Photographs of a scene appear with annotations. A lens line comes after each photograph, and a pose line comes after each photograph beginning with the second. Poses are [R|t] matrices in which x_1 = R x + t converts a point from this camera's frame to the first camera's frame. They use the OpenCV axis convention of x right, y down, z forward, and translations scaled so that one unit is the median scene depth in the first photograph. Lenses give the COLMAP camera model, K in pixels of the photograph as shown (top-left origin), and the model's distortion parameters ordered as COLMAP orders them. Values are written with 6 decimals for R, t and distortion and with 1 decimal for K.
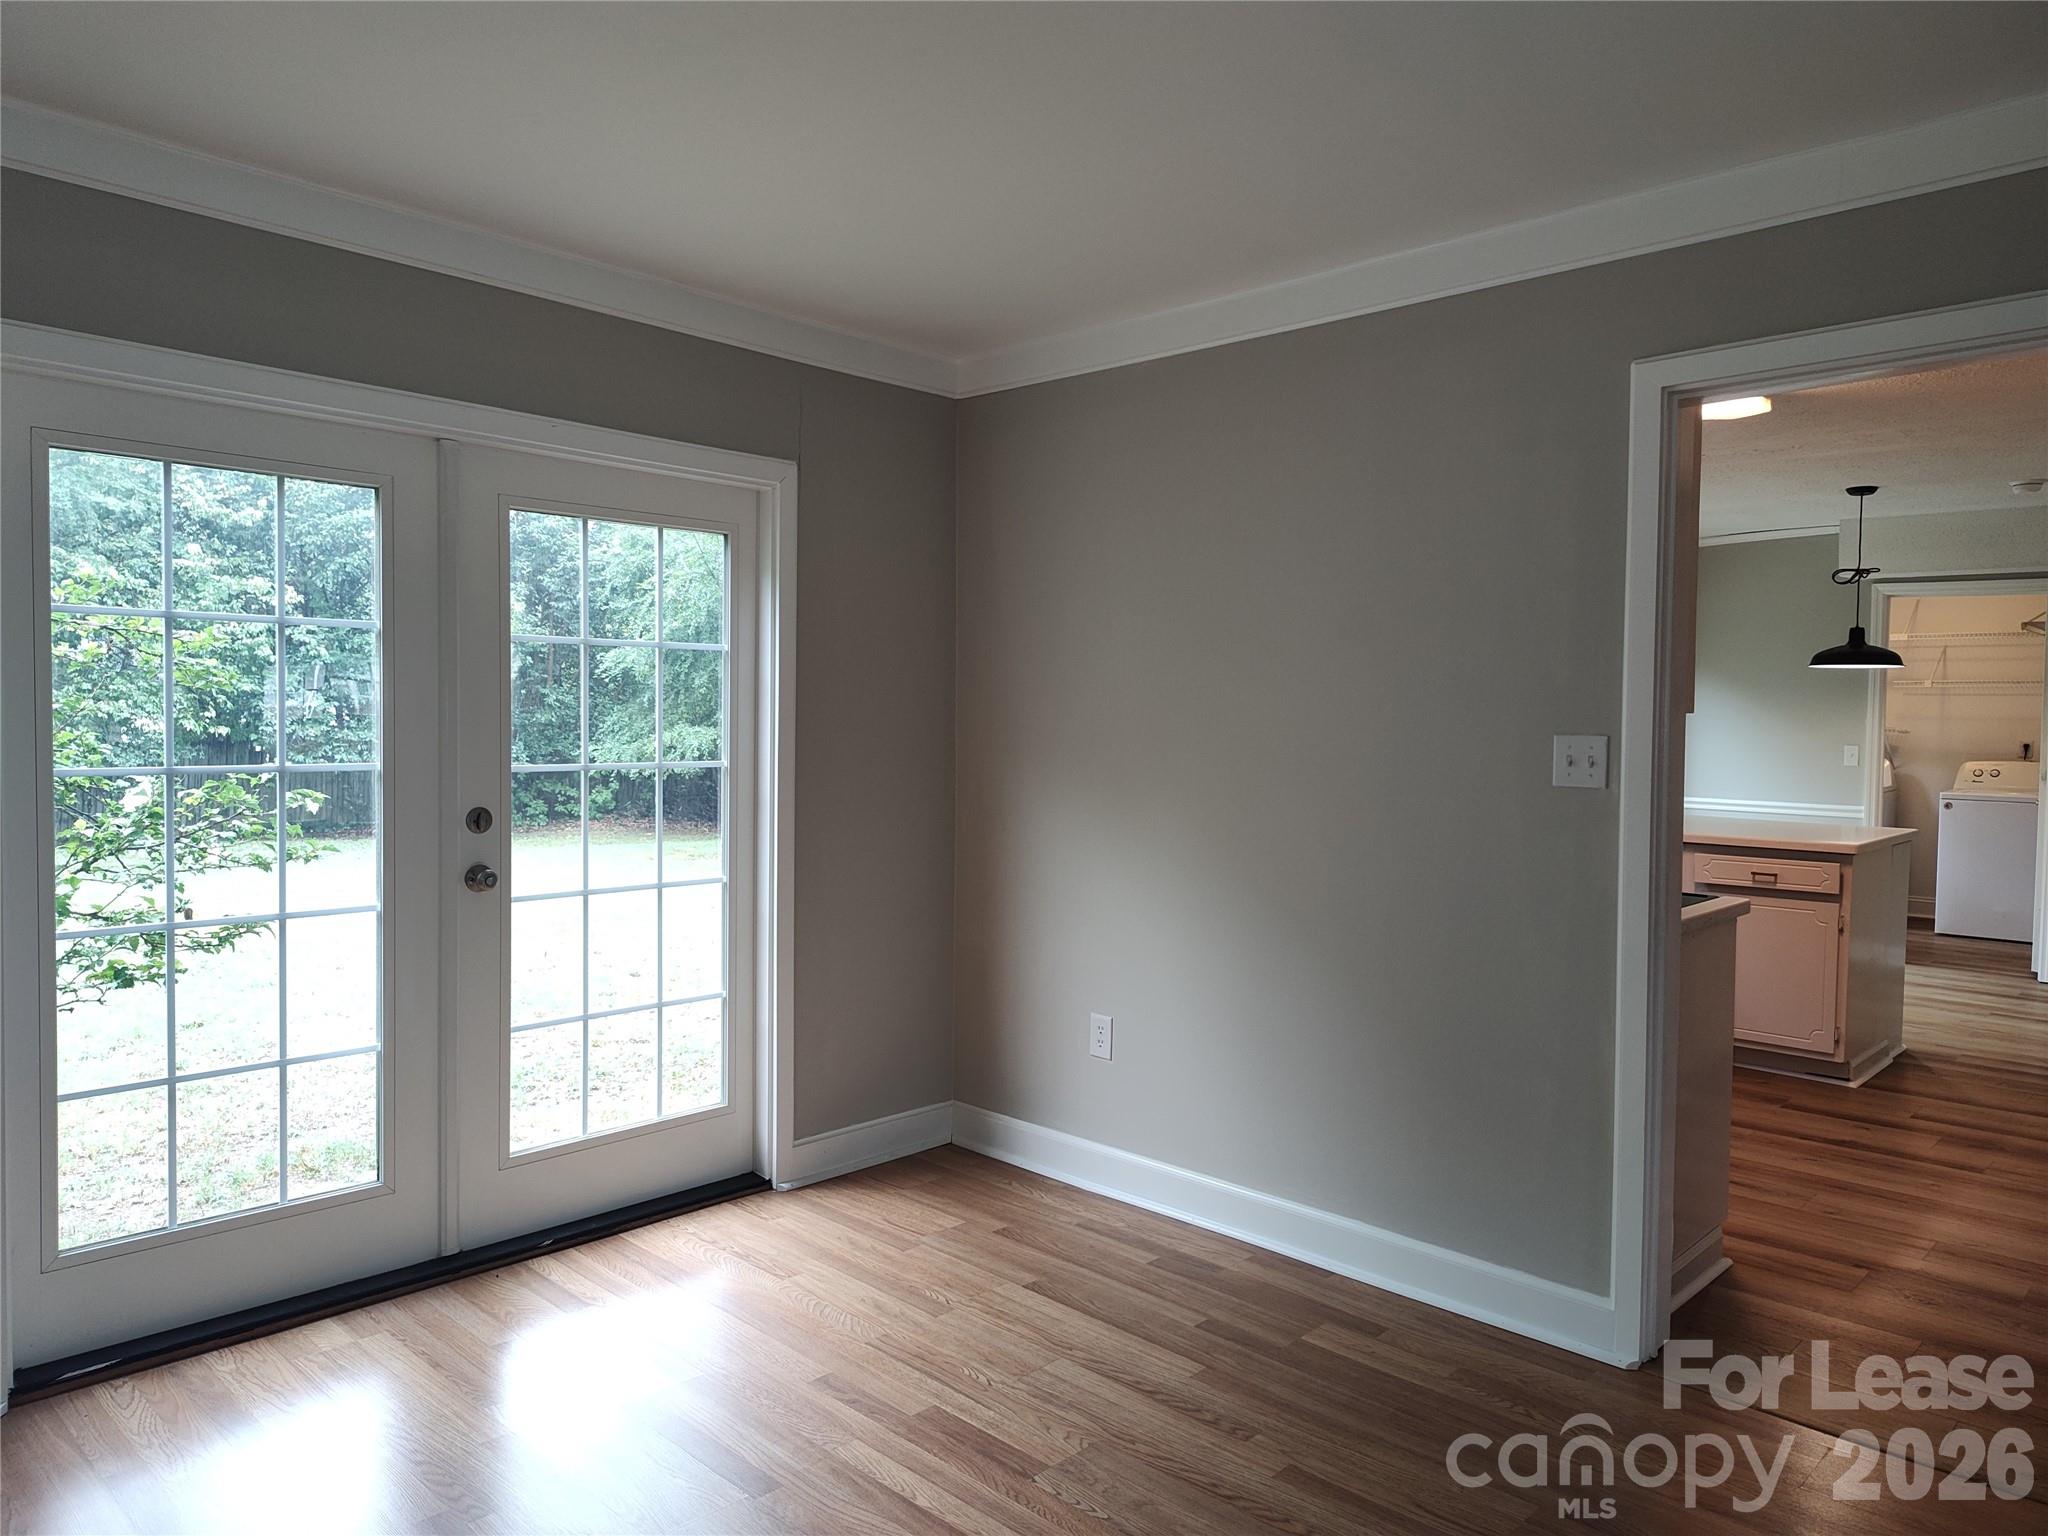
lens RADIAL K [[1385.7, 0, 1008.7], [0, 1385.7, 765.3], [0, 0, 1]] dist [0.039959, -0.044847]
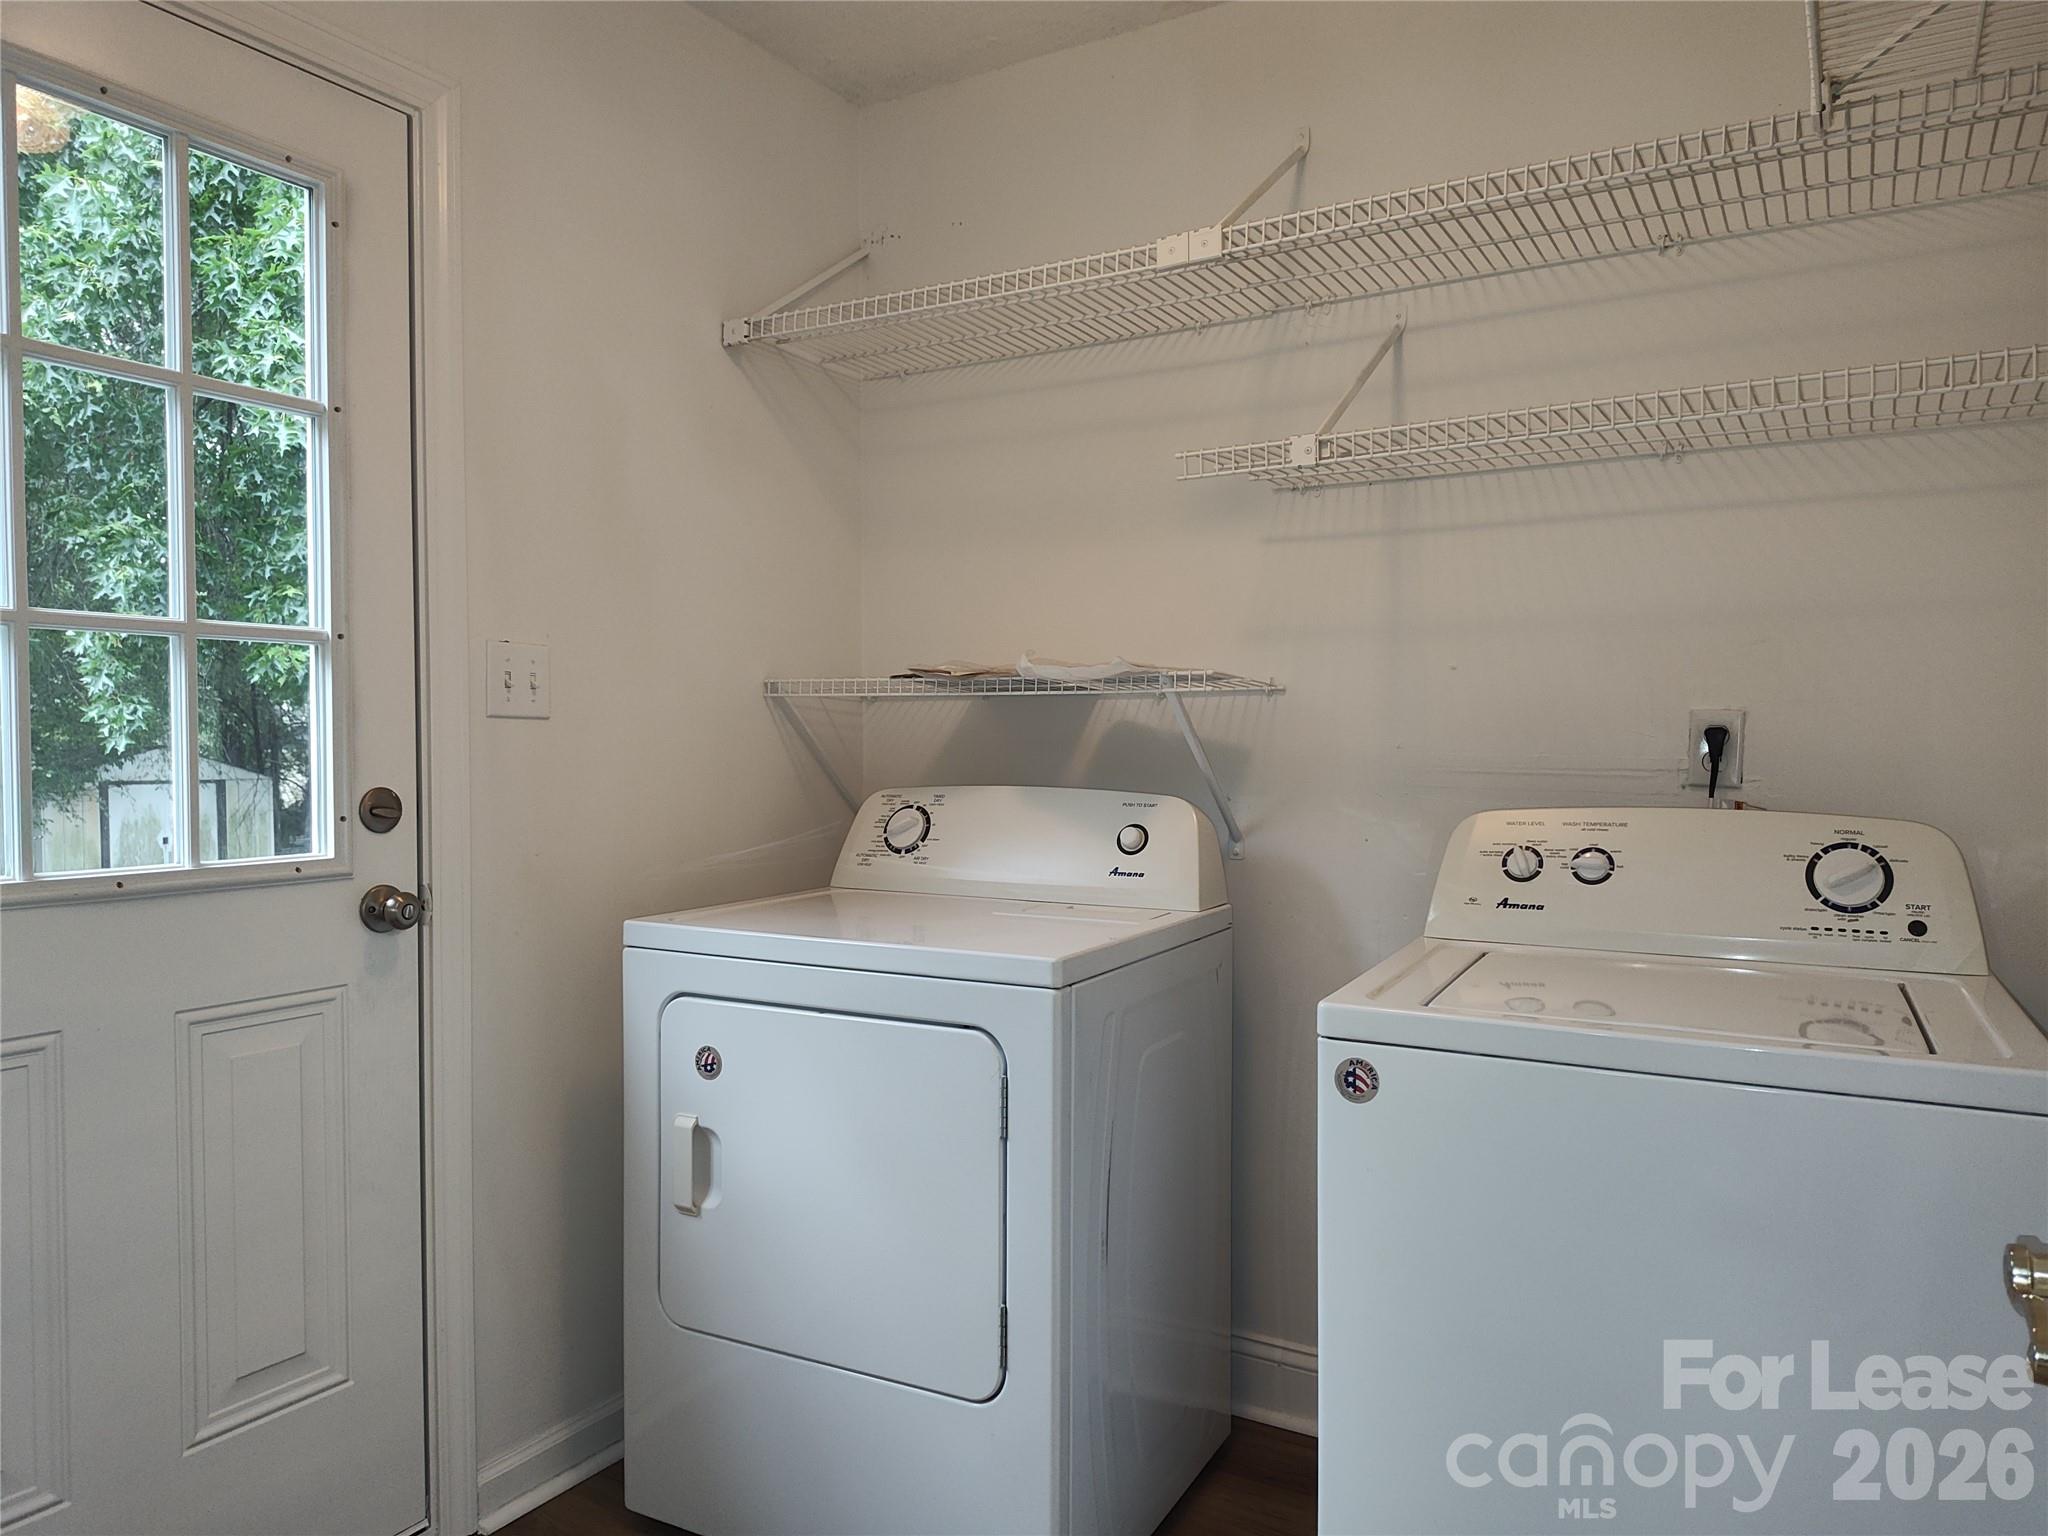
lens RADIAL K [[1385.7, 0, 1018.2], [0, 1385.7, 772.6], [0, 0, 1]] dist [0.039959, -0.044847]
pose [[0.973104, -0.009016, 0.230189, 0.666996], [0.013990, 0.999702, -0.019985, -0.005958], [-0.229940, 0.022668, 0.972941, 0.949095]]
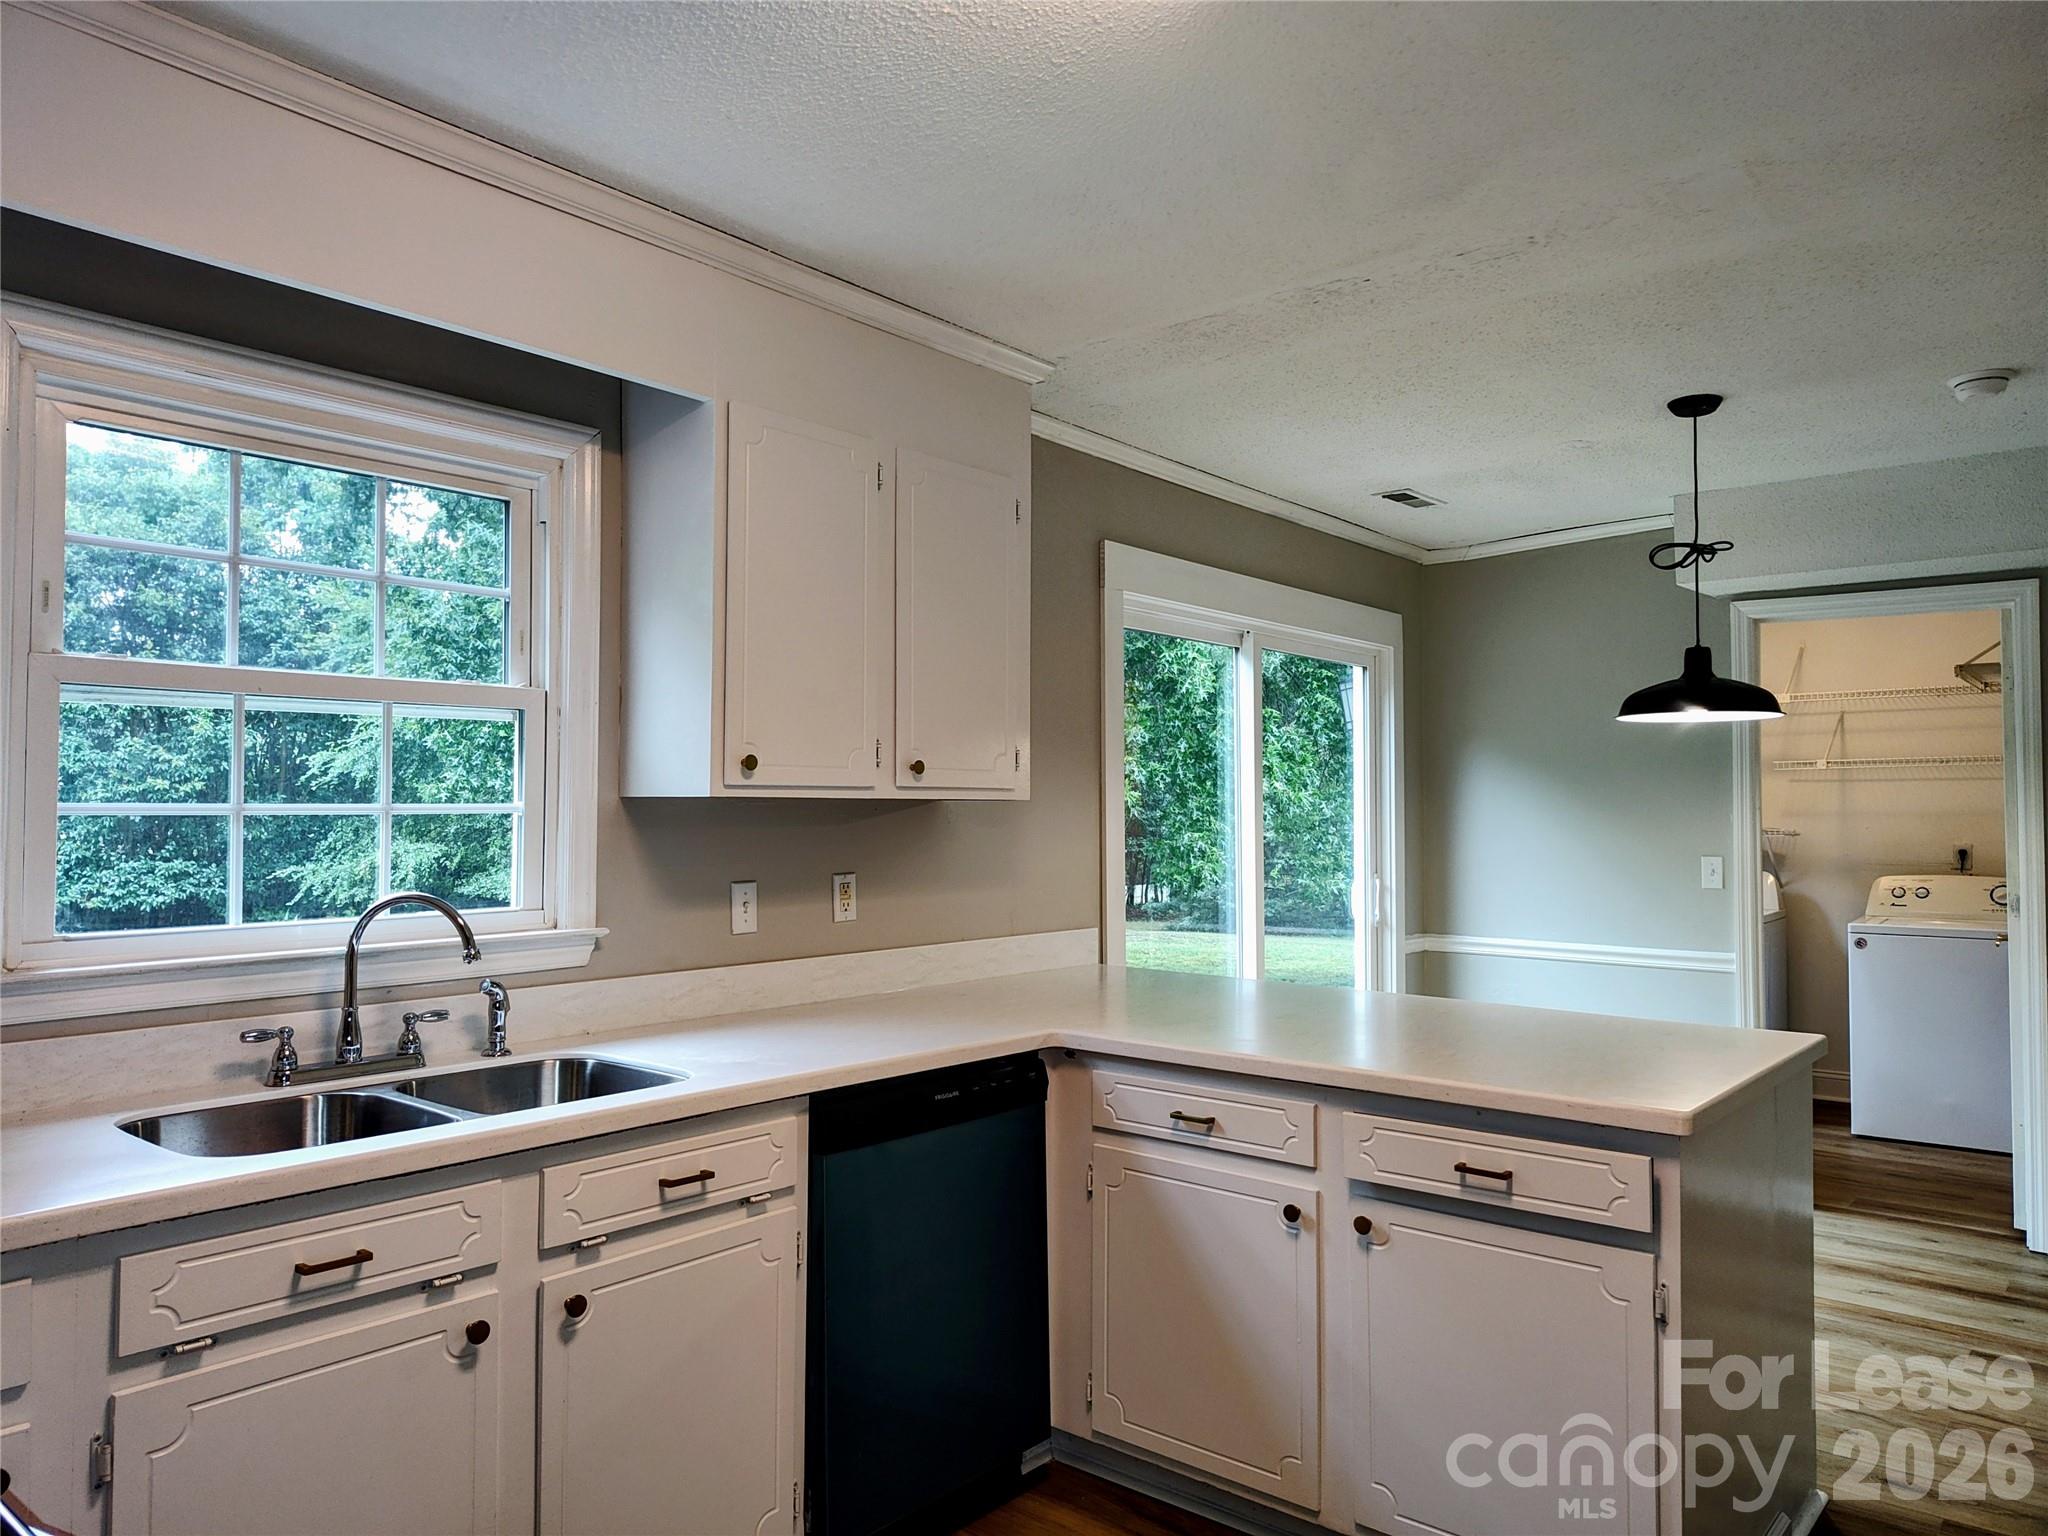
lens RADIAL K [[1385.7, 0, 1028.3], [0, 1385.7, 768.0], [0, 0, 1]] dist [0.039959, -0.044847]
pose [[0.997684, -0.005923, 0.067764, 0.252474], [0.011253, 0.996848, -0.078538, -0.007538], [-0.067086, 0.079119, 0.994605, 0.390697]]
